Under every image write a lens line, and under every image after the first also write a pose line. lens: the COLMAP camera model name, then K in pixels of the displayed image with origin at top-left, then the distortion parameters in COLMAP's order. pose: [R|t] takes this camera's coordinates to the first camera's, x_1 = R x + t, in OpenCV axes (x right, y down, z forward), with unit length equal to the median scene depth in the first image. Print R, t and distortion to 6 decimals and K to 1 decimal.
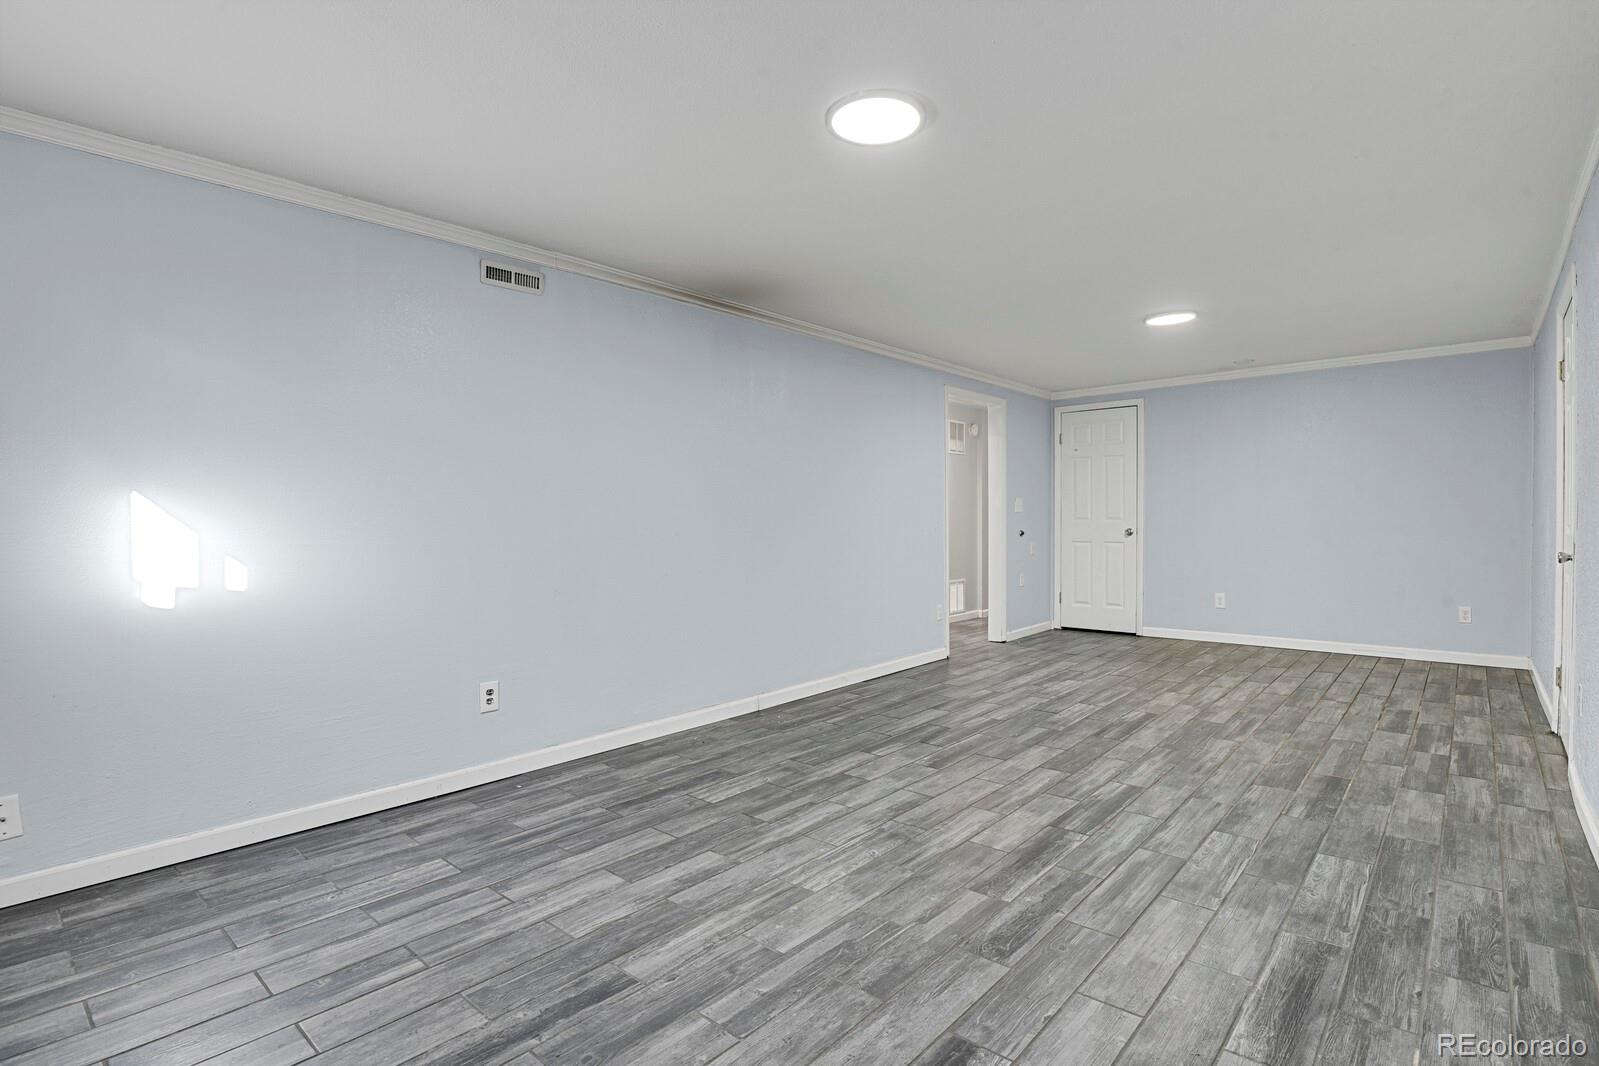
lens RADIAL K [[781.9, 0, 808.9], [0, 781.9, 535.4], [0, 0, 1]] dist [-0.026837, -0.003022]
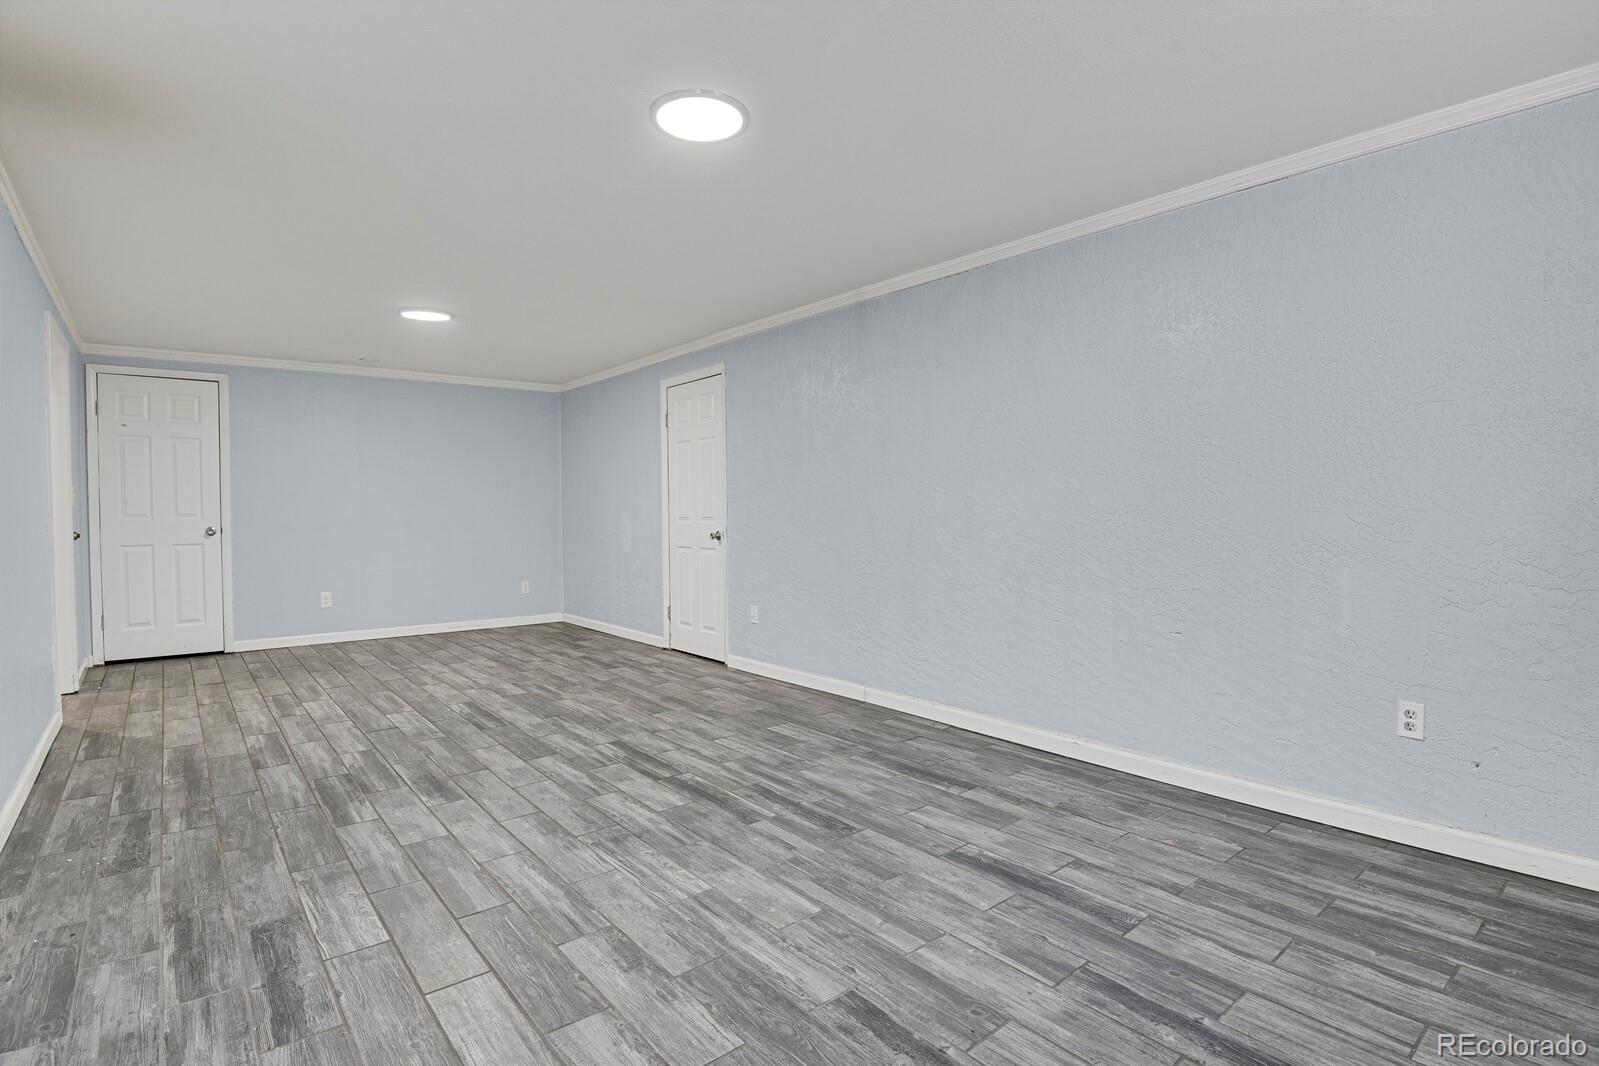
lens RADIAL K [[781.9, 0, 810.4], [0, 781.9, 524.6], [0, 0, 1]] dist [-0.026837, -0.003022]
pose [[0.152370, -0.010789, 0.988265, -0.745890], [0.025511, 0.999650, 0.006980, -0.002409], [-0.987994, 0.024148, 0.152592, 0.570747]]
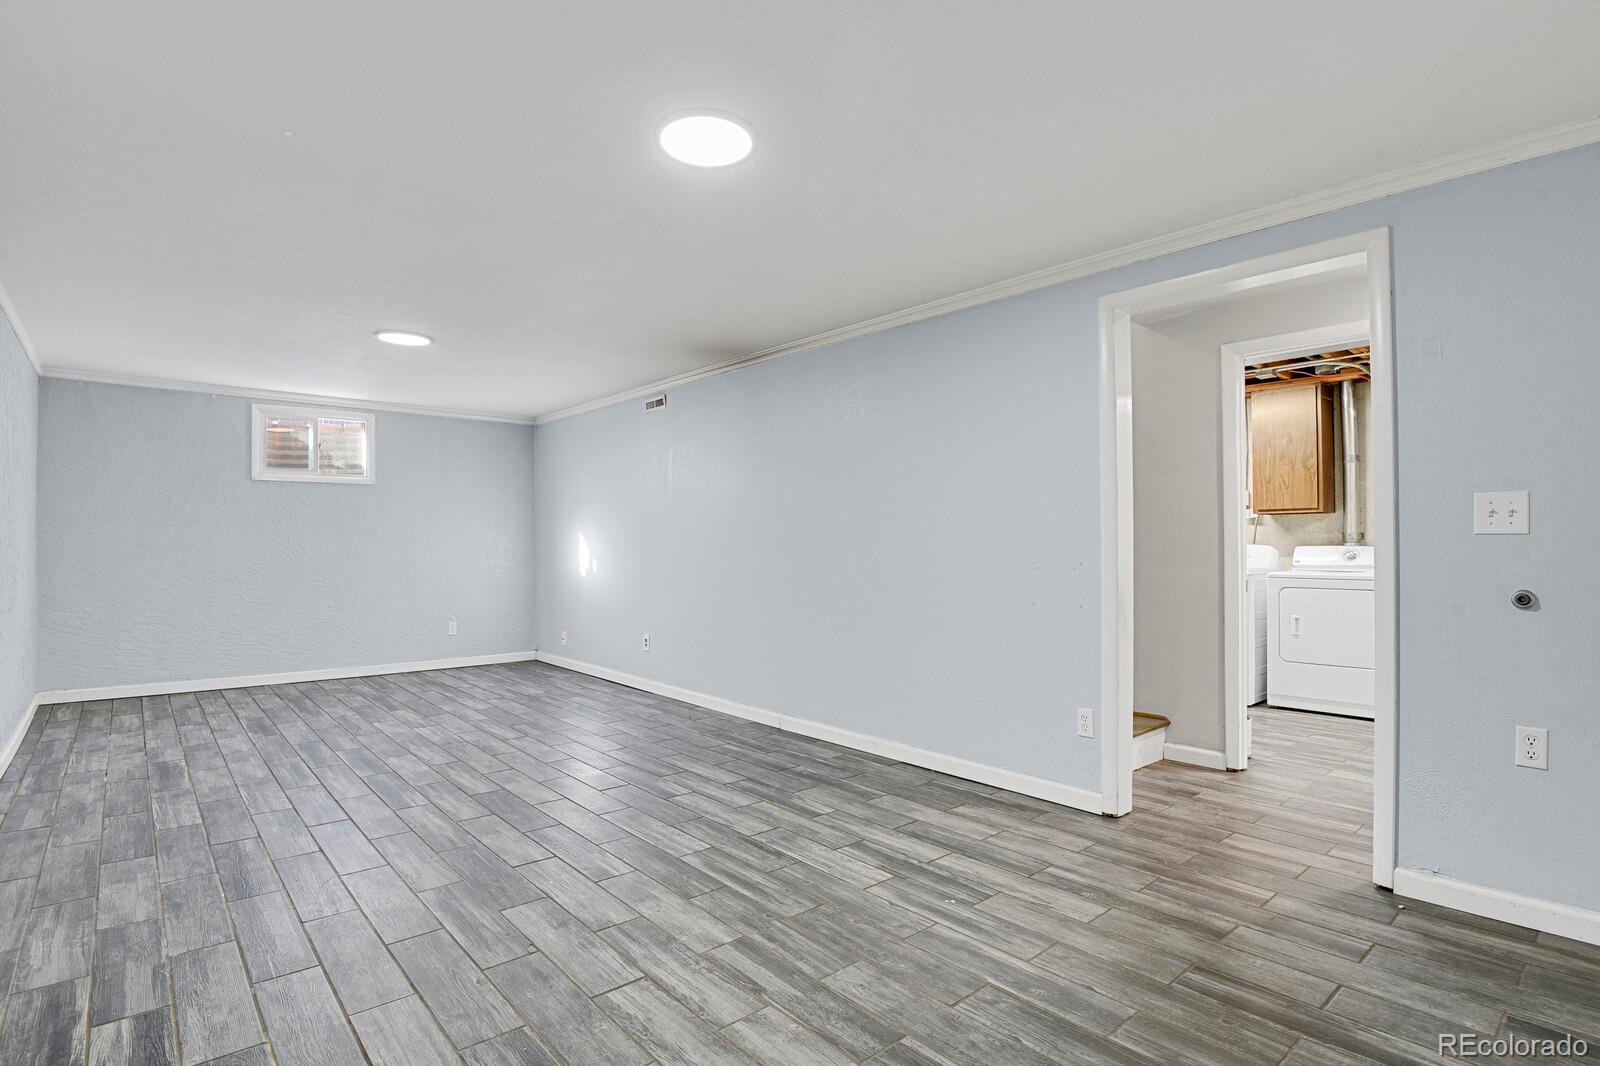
lens RADIAL K [[782.4, 0, 800.7], [0, 782.4, 529.7], [0, 0, 1]] dist [-0.026837, -0.003022]
pose [[-0.132756, -0.008104, -0.991116, 1.504515], [-0.019618, 0.999792, -0.005547, -0.056435], [0.990955, 0.018707, -0.132887, 1.806144]]
